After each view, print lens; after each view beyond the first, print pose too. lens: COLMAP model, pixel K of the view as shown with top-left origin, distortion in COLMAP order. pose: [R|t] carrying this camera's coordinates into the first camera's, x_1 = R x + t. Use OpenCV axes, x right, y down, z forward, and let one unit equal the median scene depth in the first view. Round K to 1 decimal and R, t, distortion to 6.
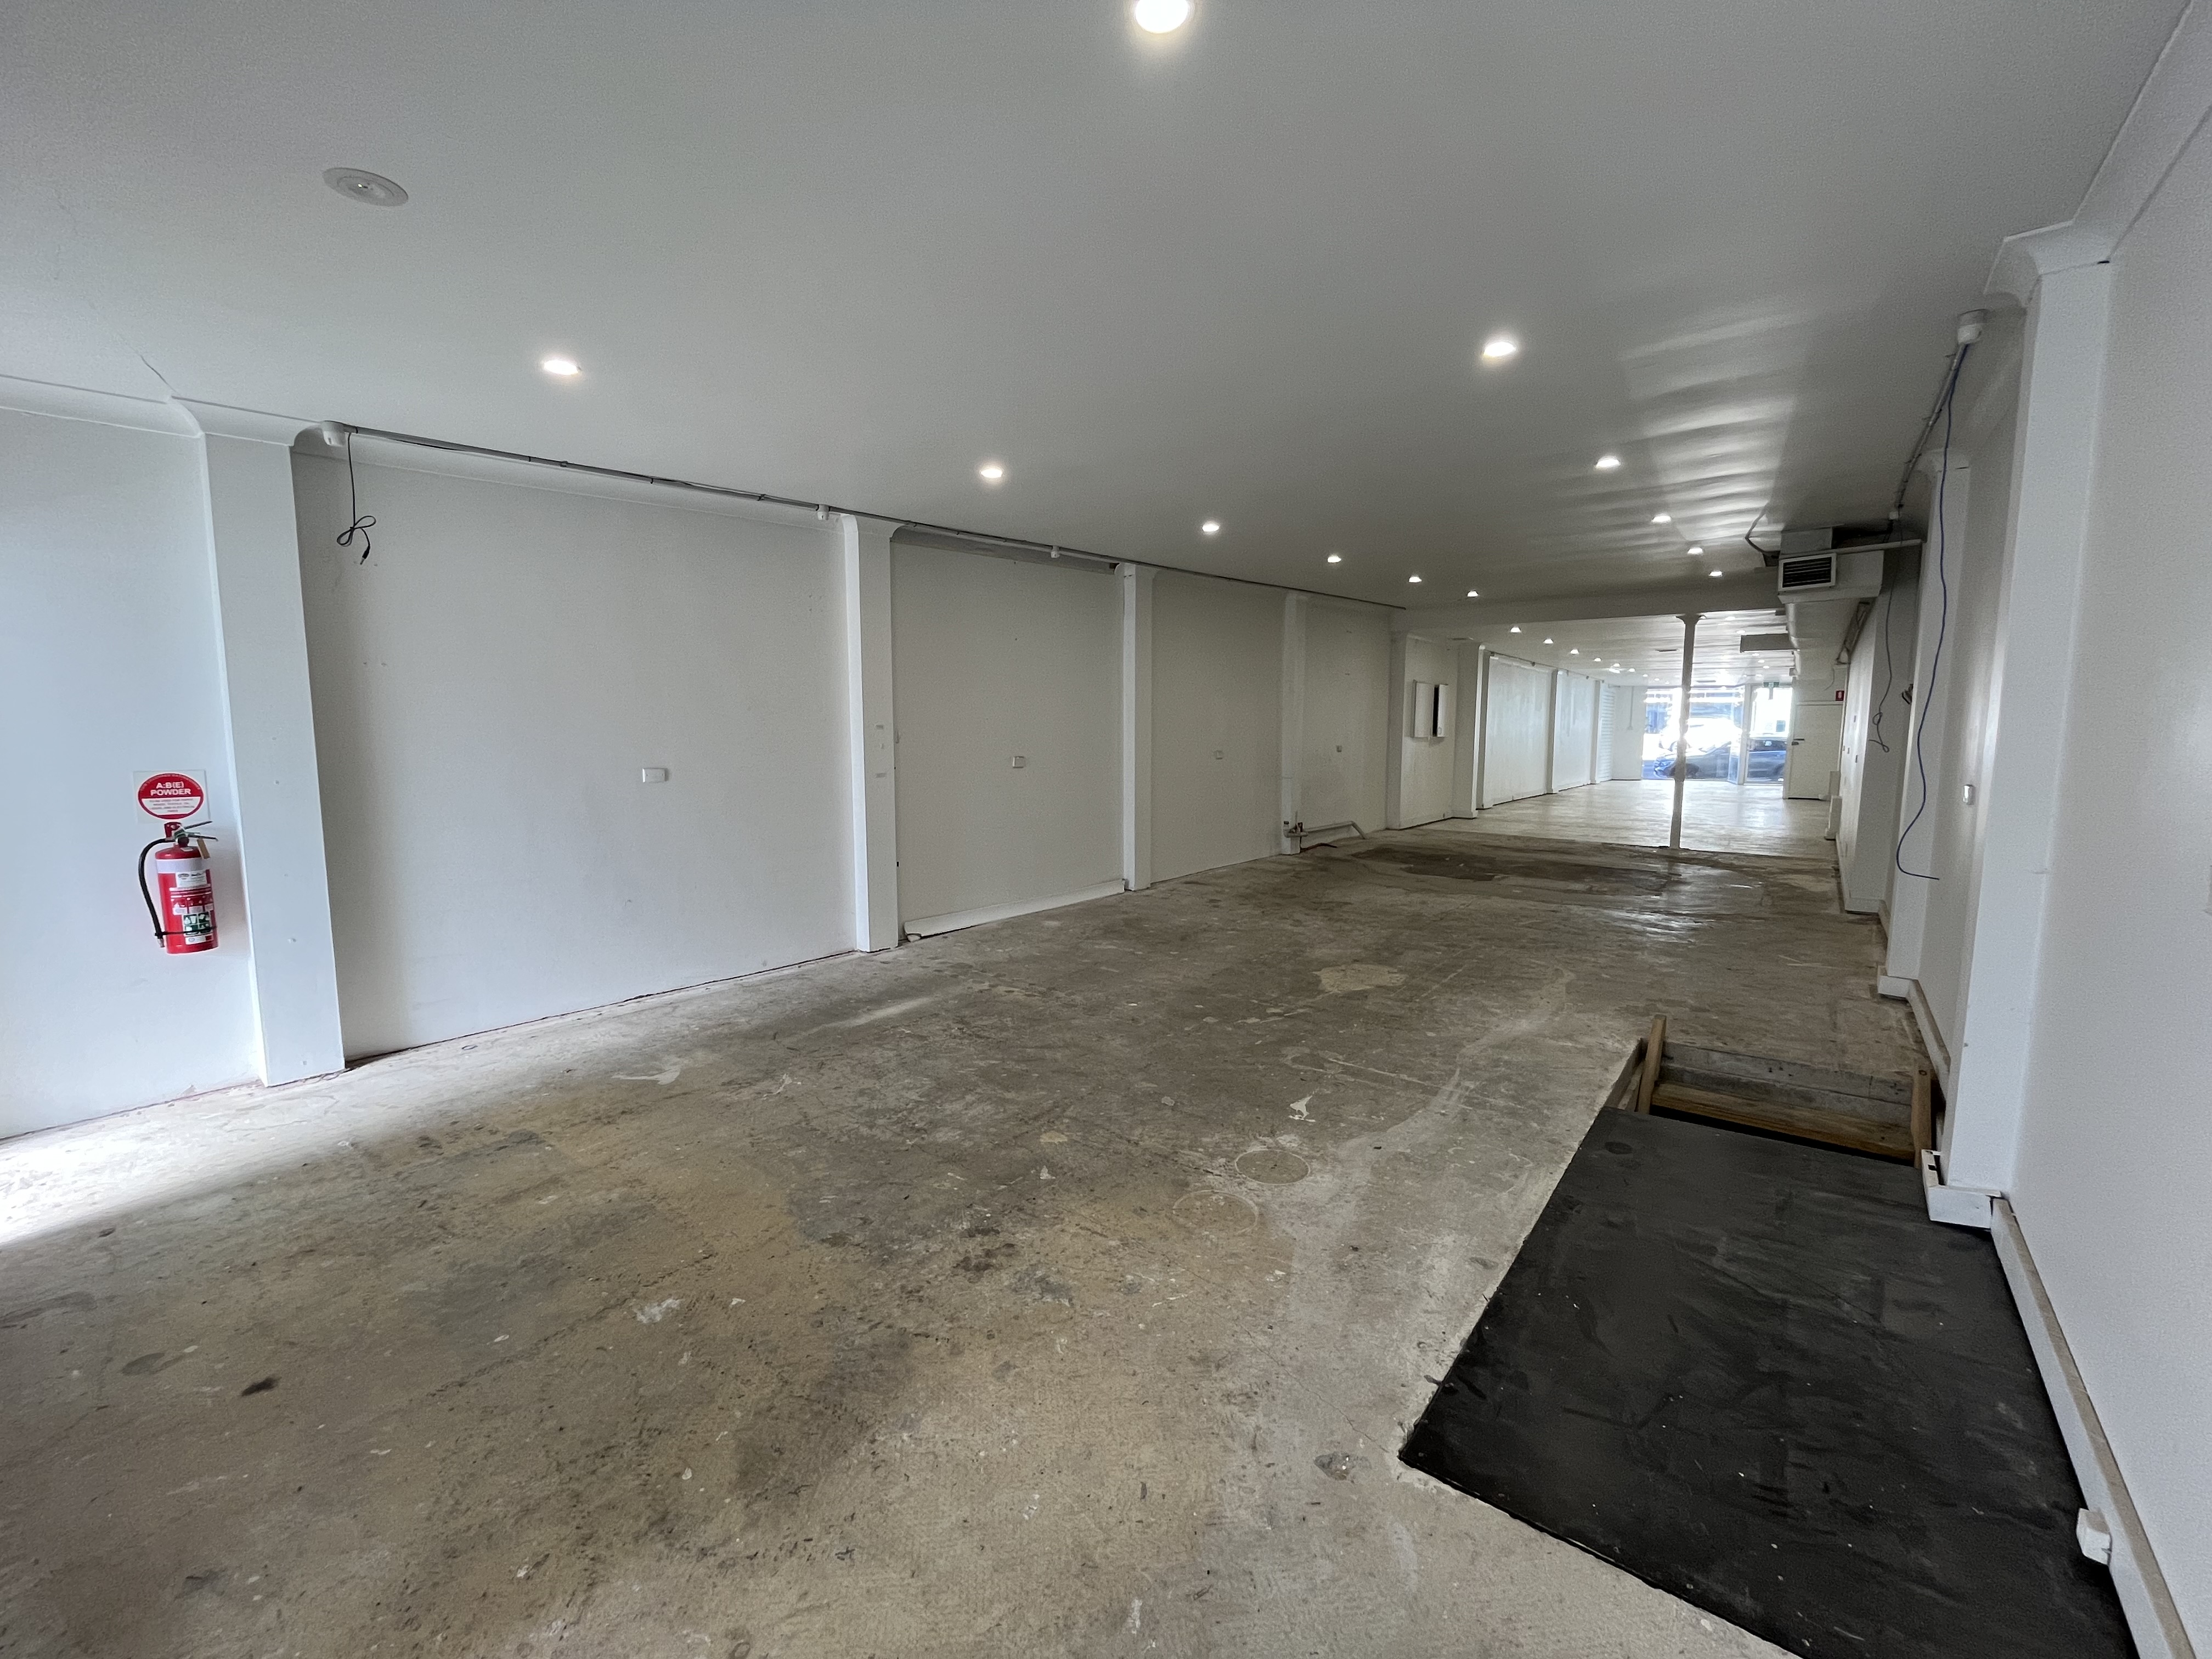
lens RADIAL K [[891.8, 0, 1111.6], [0, 891.8, 836.1], [0, 0, 1]] dist [-0.003465, 0.000368]
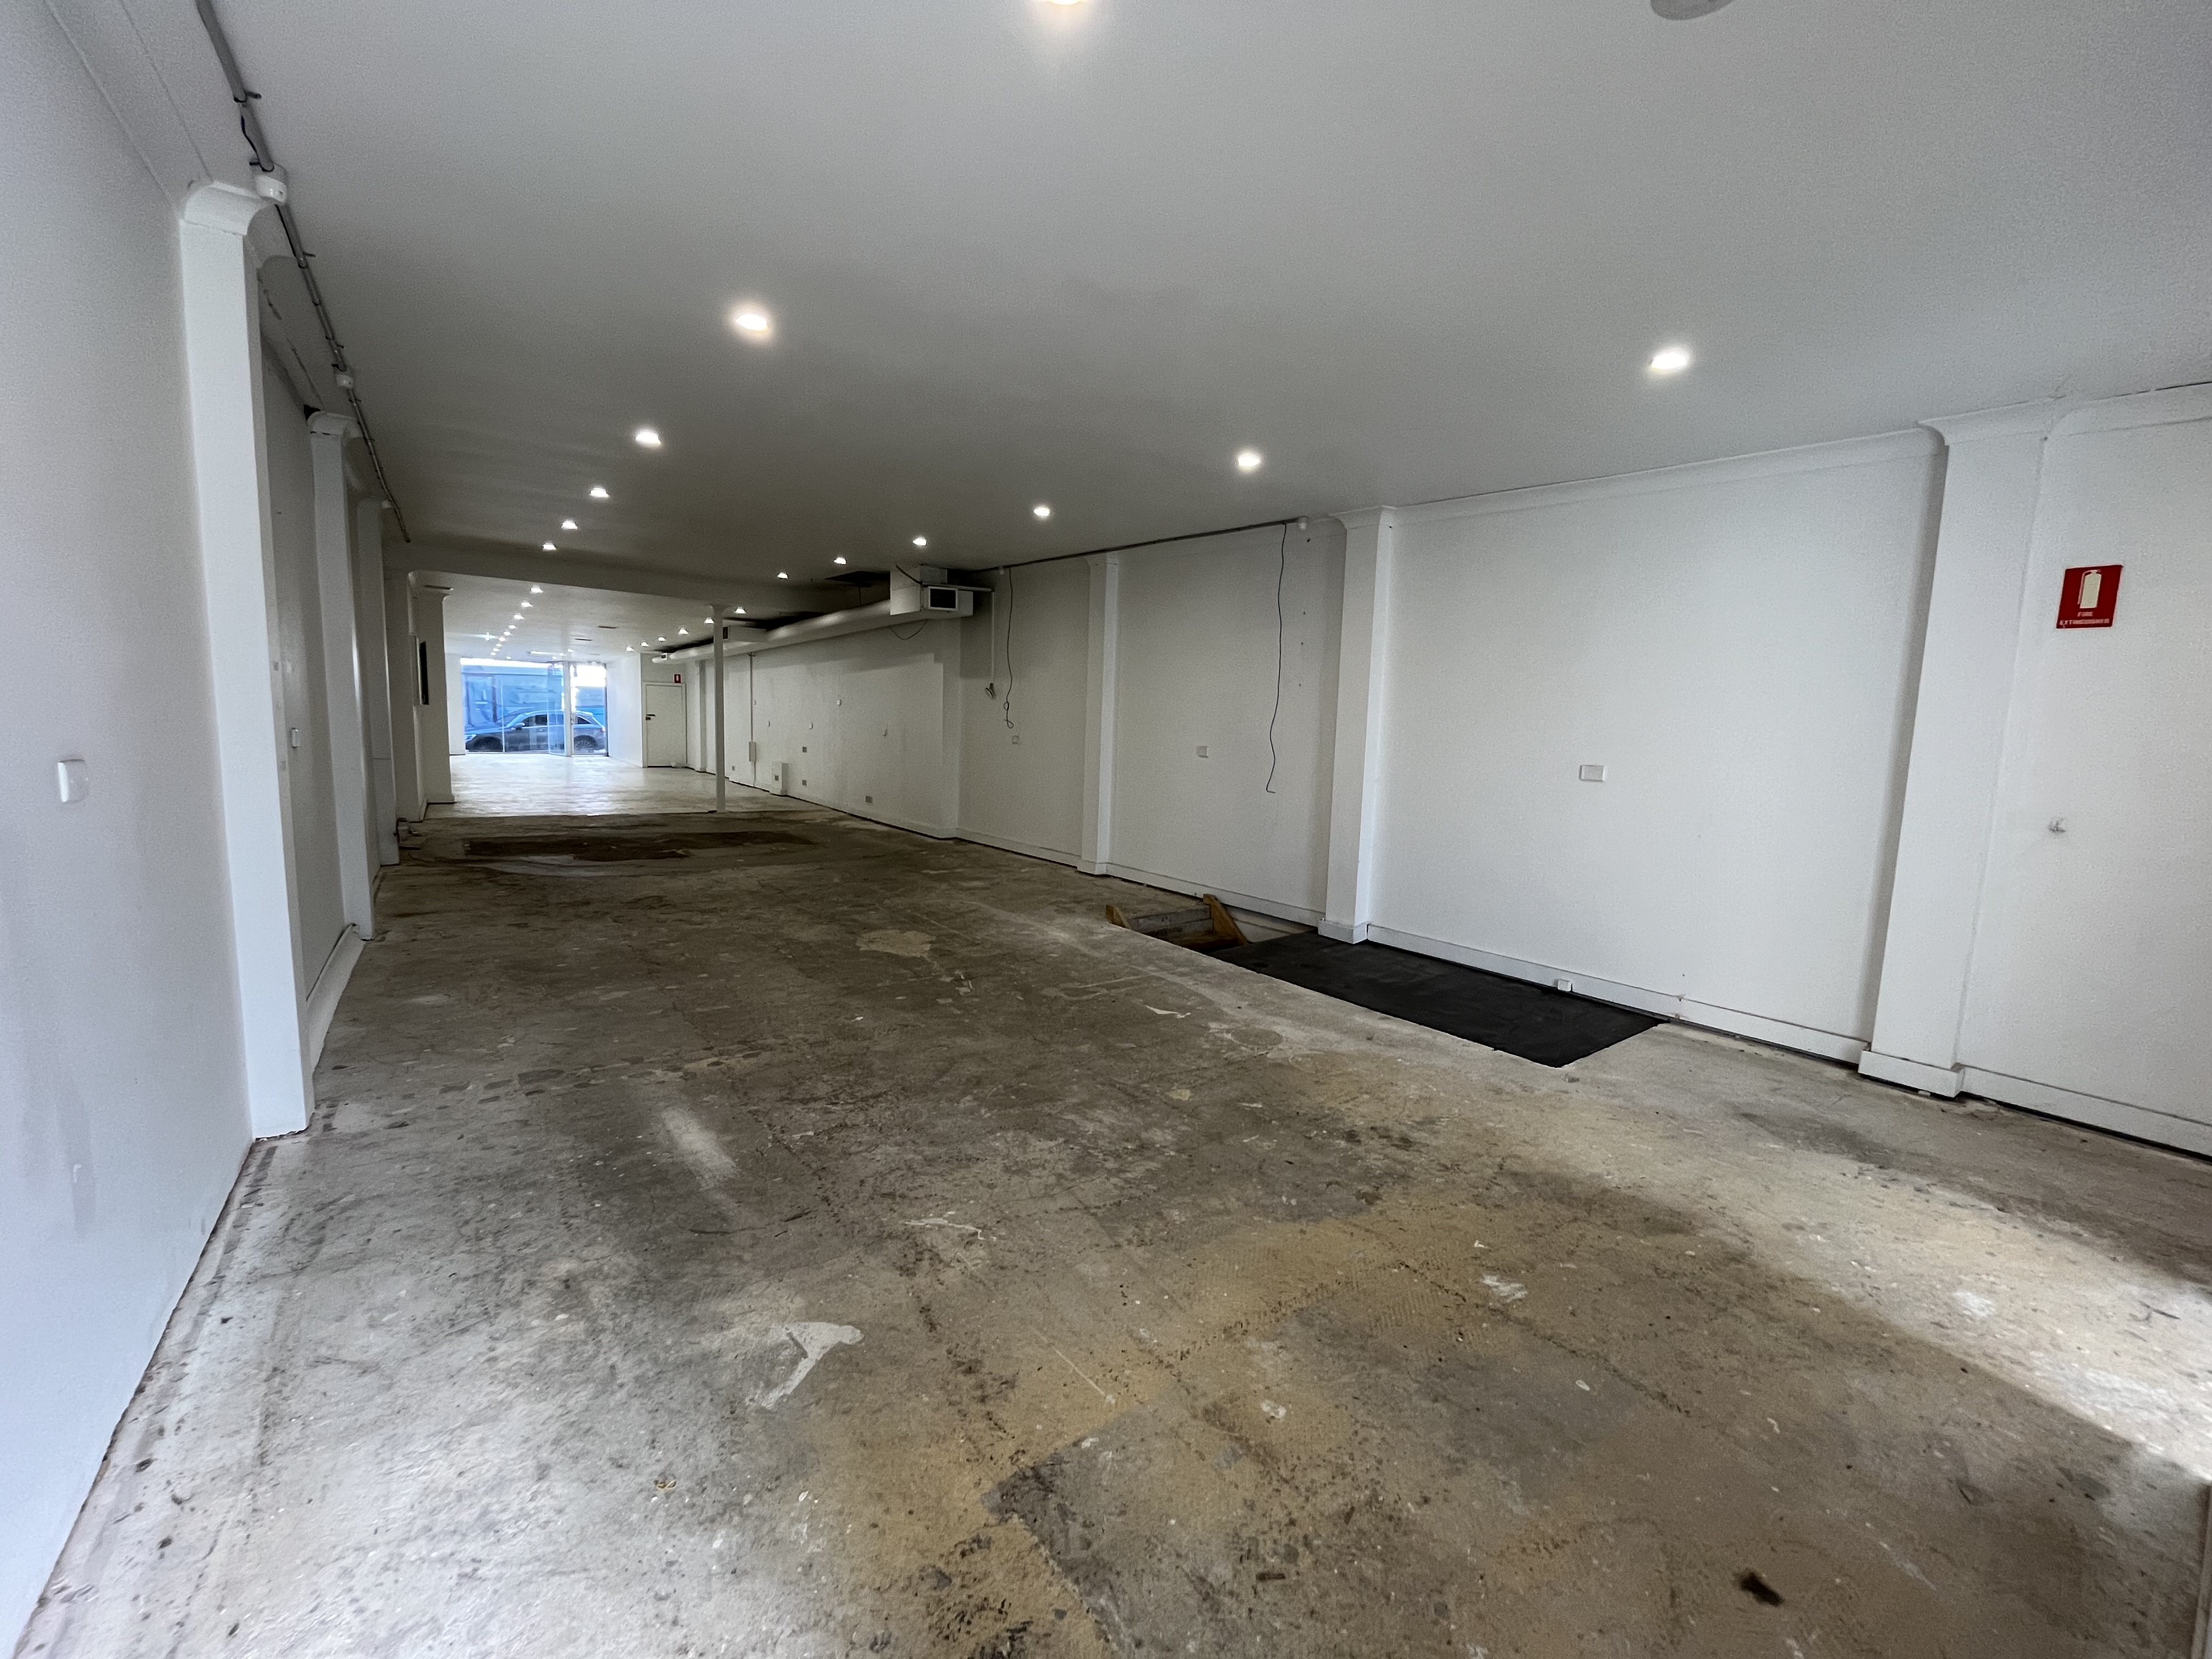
lens RADIAL K [[891.8, 0, 1112.6], [0, 891.8, 816.1], [0, 0, 1]] dist [-0.003465, 0.000368]
pose [[0.271450, -0.089155, 0.958314, -0.909023], [0.082652, 0.994181, 0.069080, -0.054785], [-0.958897, 0.060455, 0.277240, 0.660660]]
